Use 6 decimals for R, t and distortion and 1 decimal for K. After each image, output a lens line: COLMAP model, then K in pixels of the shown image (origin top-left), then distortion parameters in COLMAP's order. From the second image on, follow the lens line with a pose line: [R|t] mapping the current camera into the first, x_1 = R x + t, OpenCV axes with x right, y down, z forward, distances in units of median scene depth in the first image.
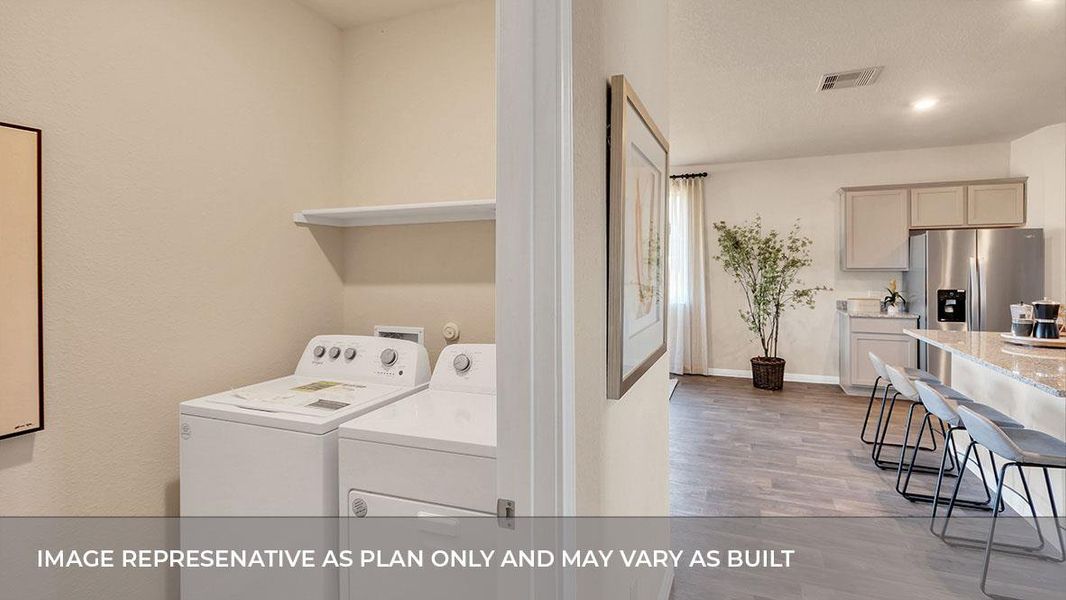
lens RADIAL K [[509.6, 0, 530.2], [0, 509.6, 269.3], [0, 0, 1]] dist [0.000626, 0.003261]
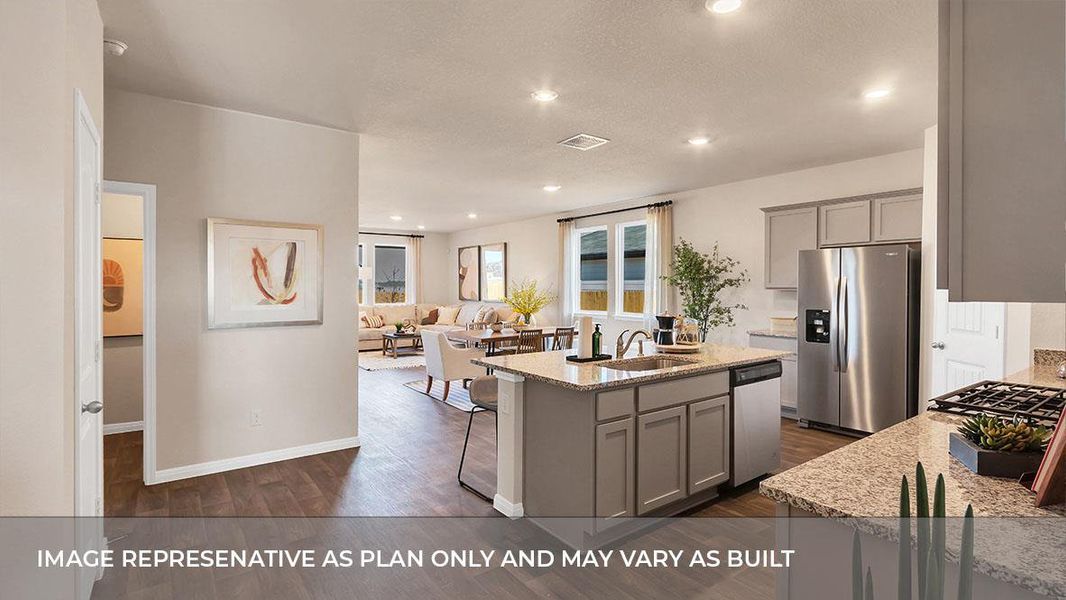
lens RADIAL K [[497.2, 0, 537.9], [0, 497.2, 295.3], [0, 0, 1]] dist [-0.002897, 0.000205]
pose [[0.862072, 0.014138, -0.506588, 0.763882], [-0.007556, 0.999858, 0.015046, 0.001870], [0.506729, -0.009143, 0.862057, -0.089195]]
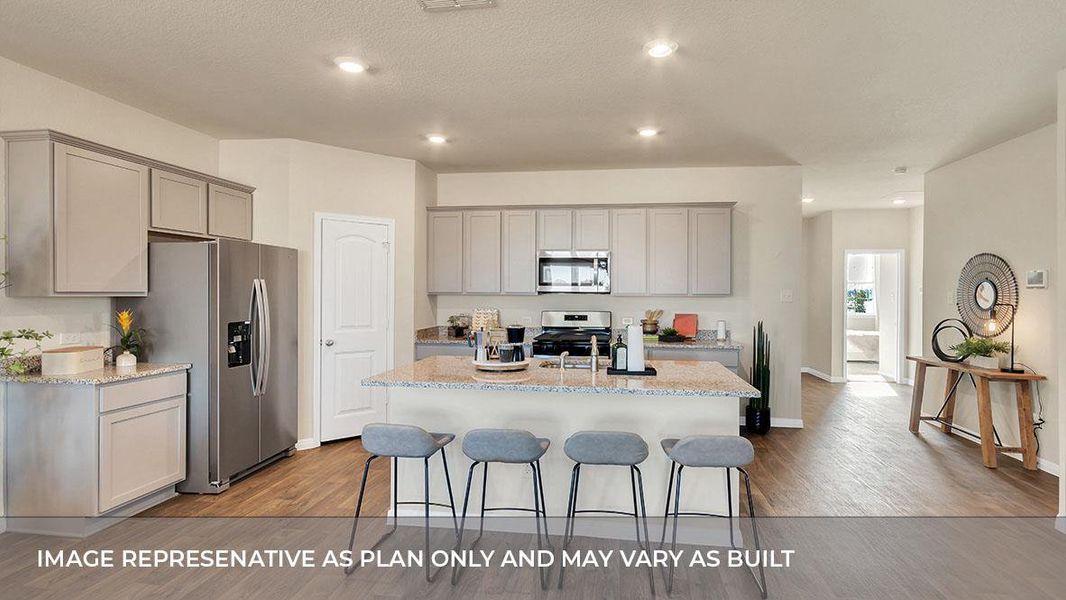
lens RADIAL K [[509.6, 0, 561.3], [0, 509.6, 291.2], [0, 0, 1]] dist [0.000626, 0.003261]
pose [[-0.272645, 0.005759, 0.962098, -0.006534], [-0.001053, 0.999980, -0.006285, 0.000463], [-0.962114, -0.002727, -0.272633, 0.682352]]
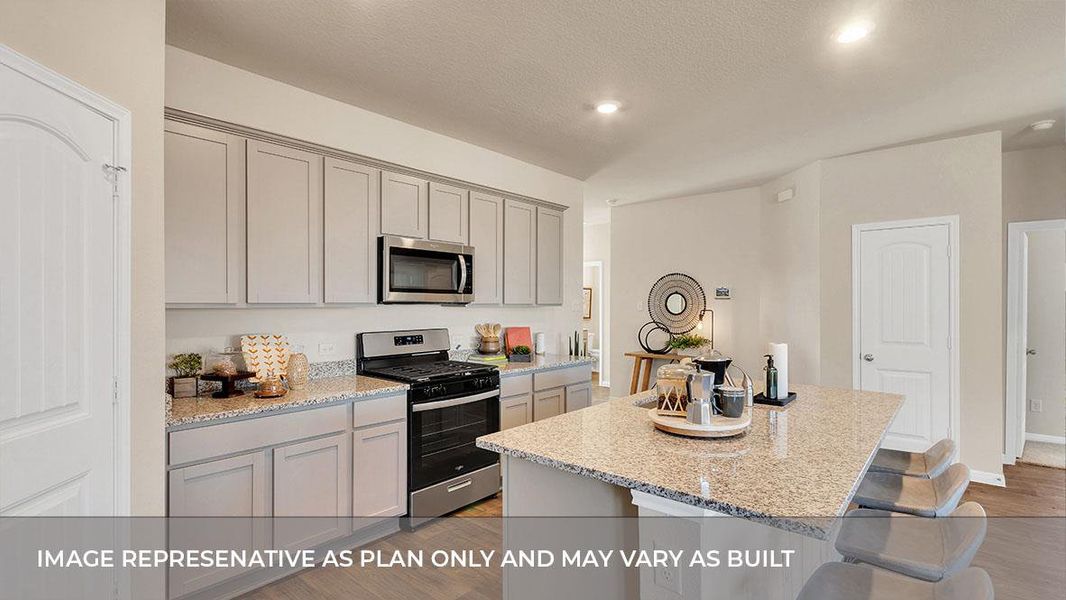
lens RADIAL K [[484.0, 0, 531.2], [0, 484.0, 301.0], [0, 0, 1]] dist [0.000457, 0.000084]
pose [[-0.945493, 0.007678, 0.325553, 0.576749], [0.006463, 0.999968, -0.004813, -0.001472], [-0.325579, -0.002447, -0.945512, 0.931207]]
